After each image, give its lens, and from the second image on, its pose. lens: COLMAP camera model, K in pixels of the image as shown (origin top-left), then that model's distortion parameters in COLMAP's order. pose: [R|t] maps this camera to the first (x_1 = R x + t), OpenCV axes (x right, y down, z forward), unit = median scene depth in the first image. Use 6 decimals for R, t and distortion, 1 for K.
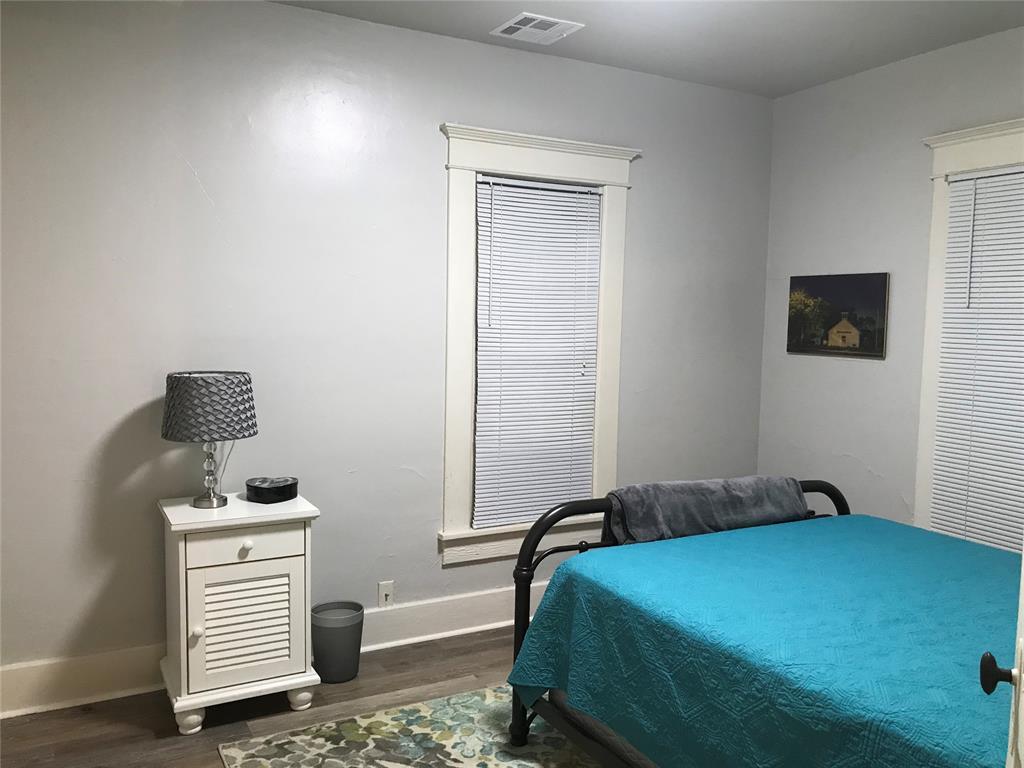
lens RADIAL K [[848.9, 0, 510.8], [0, 848.9, 377.9], [0, 0, 1]] dist [0.040385, -0.037672]
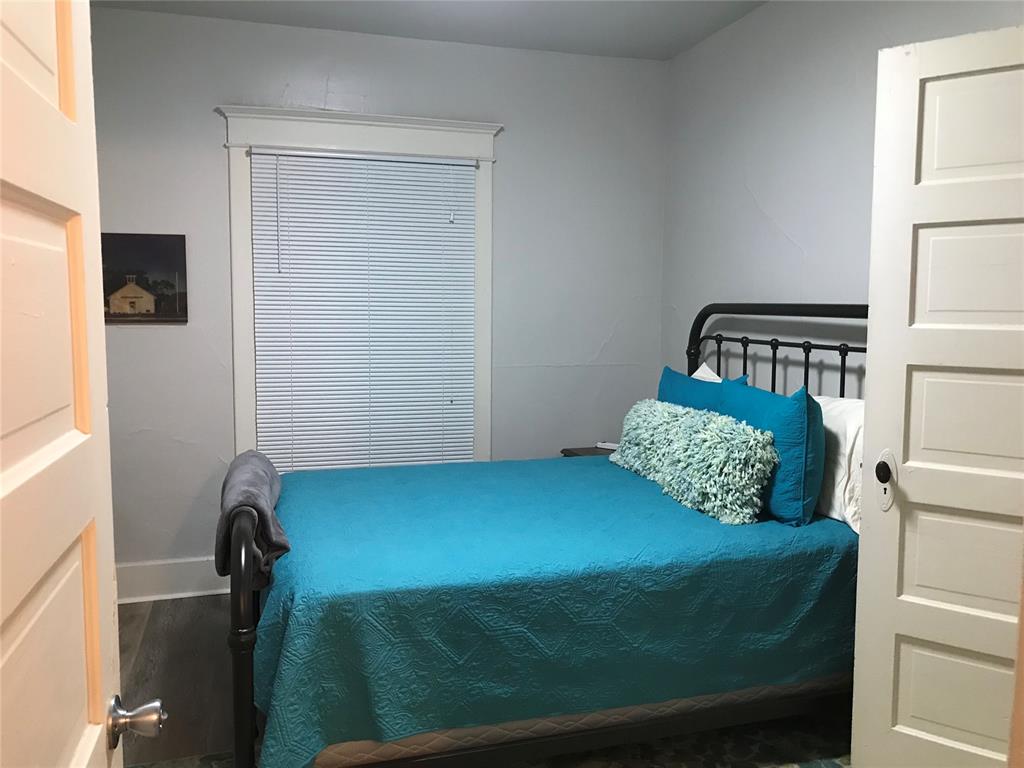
lens RADIAL K [[848.9, 0, 510.8], [0, 848.9, 377.9], [0, 0, 1]] dist [0.040385, -0.037672]
pose [[0.204533, -0.108263, 0.972854, -0.675259], [0.068657, 0.993004, 0.096071, -0.045177], [-0.976449, 0.047144, 0.210535, 0.673773]]
